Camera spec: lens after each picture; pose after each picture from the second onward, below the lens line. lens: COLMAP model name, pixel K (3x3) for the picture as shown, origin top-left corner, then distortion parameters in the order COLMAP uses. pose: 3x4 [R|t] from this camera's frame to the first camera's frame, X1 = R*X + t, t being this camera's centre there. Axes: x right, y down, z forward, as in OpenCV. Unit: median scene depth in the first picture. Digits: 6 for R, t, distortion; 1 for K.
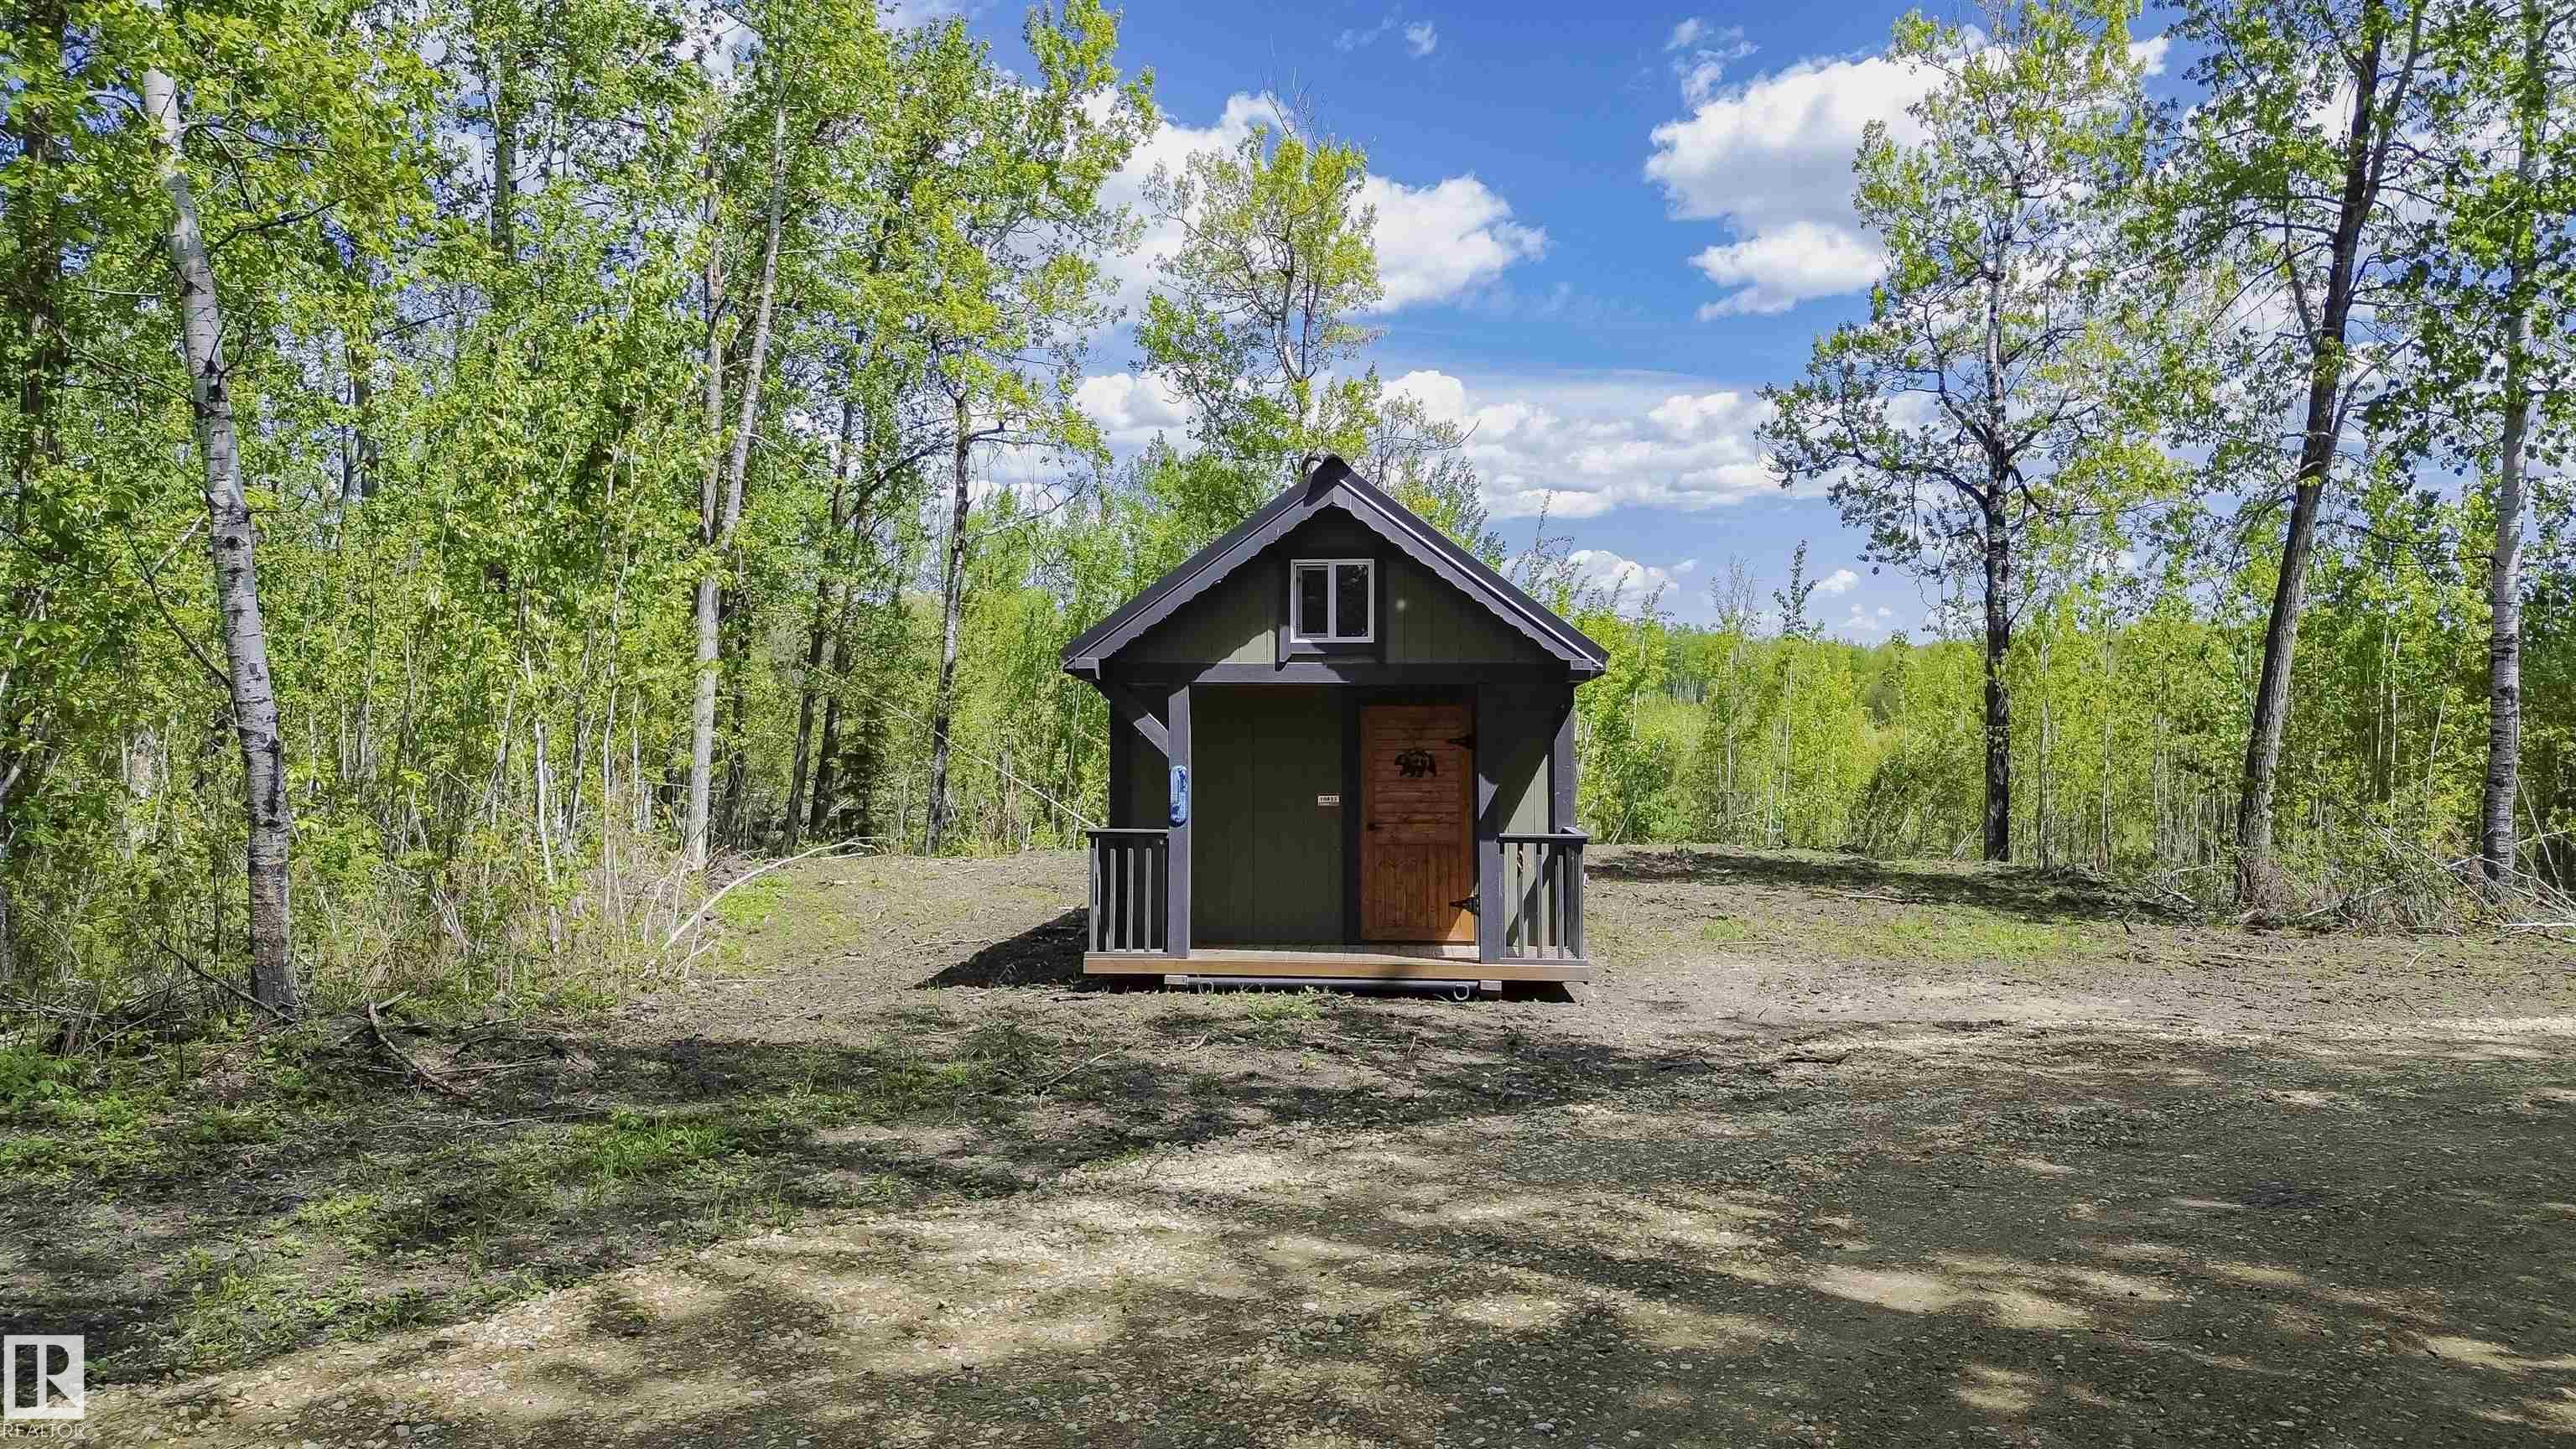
lens RADIAL K [[1834.3, 0, 1293.5], [0, 1834.3, 739.9], [0, 0, 1]] dist [0.077553, -0.067136]
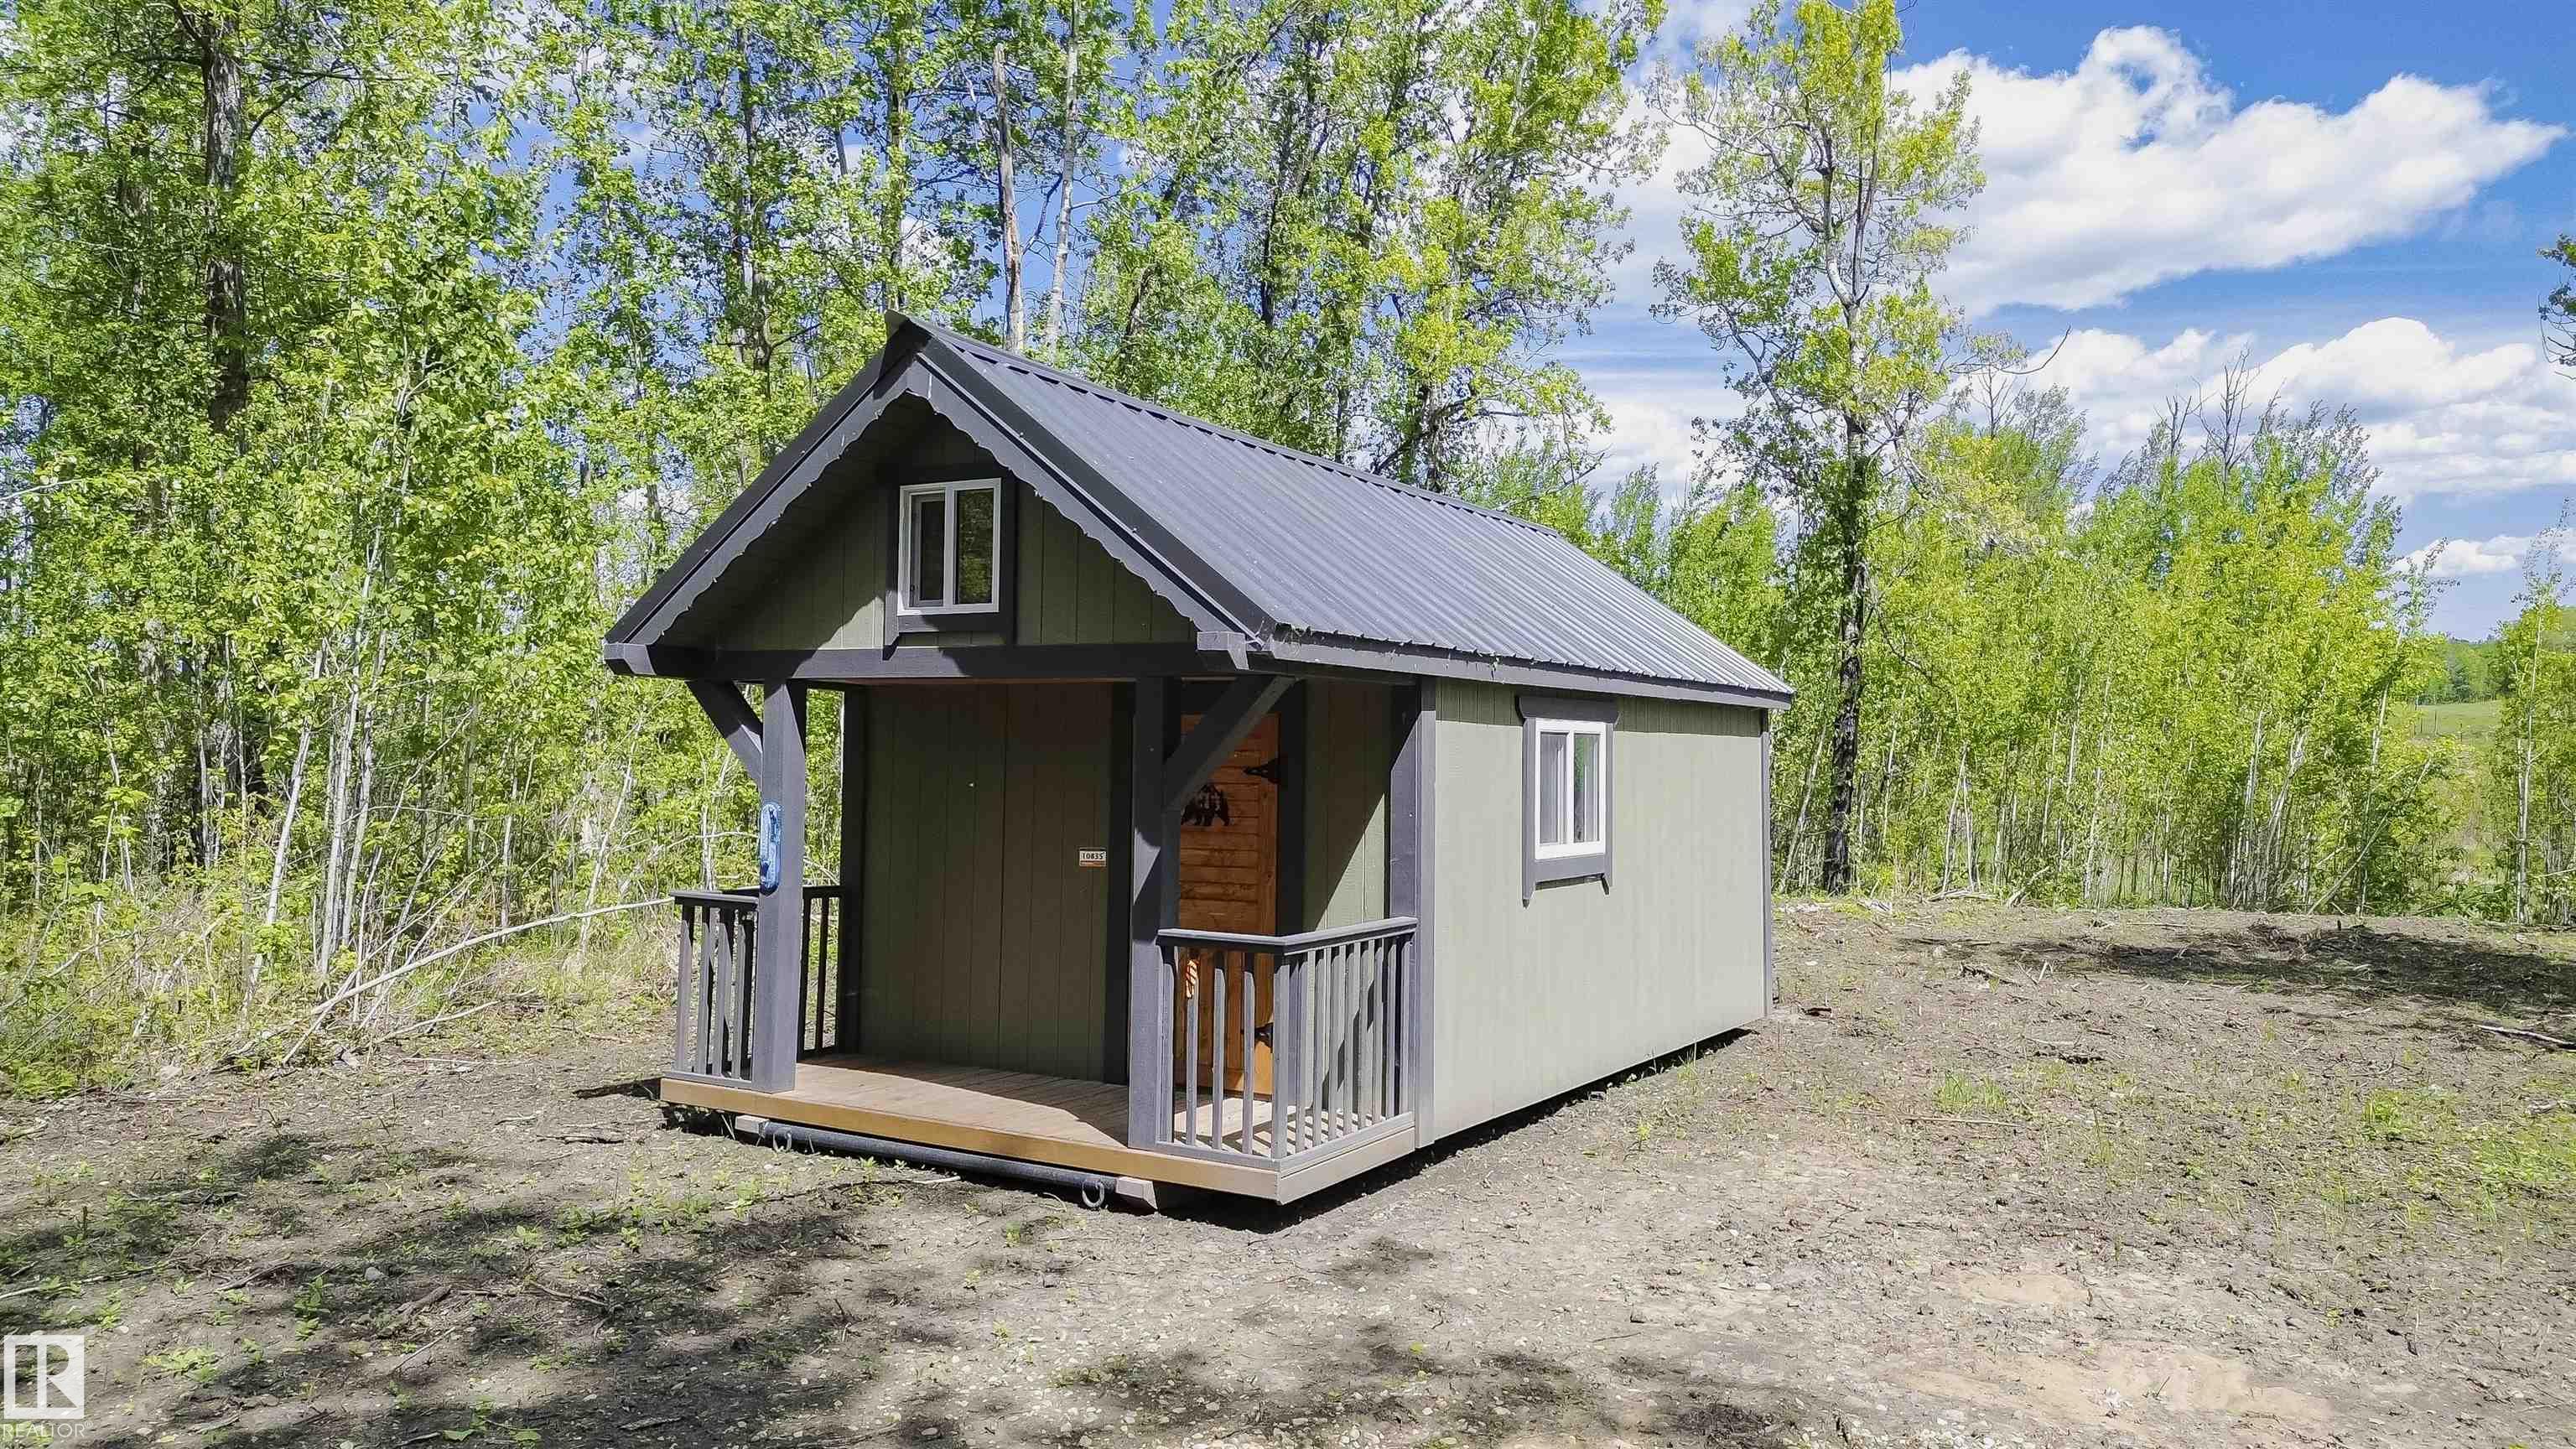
lens RADIAL K [[1834.3, 0, 1282.4], [0, 1834.3, 722.1], [0, 0, 1]] dist [0.077553, -0.067136]
pose [[0.890240, 0.005786, -0.455454, 0.412652], [-0.012032, 0.999869, -0.010815, -0.010091], [0.455332, 0.015108, 0.890193, 0.486388]]
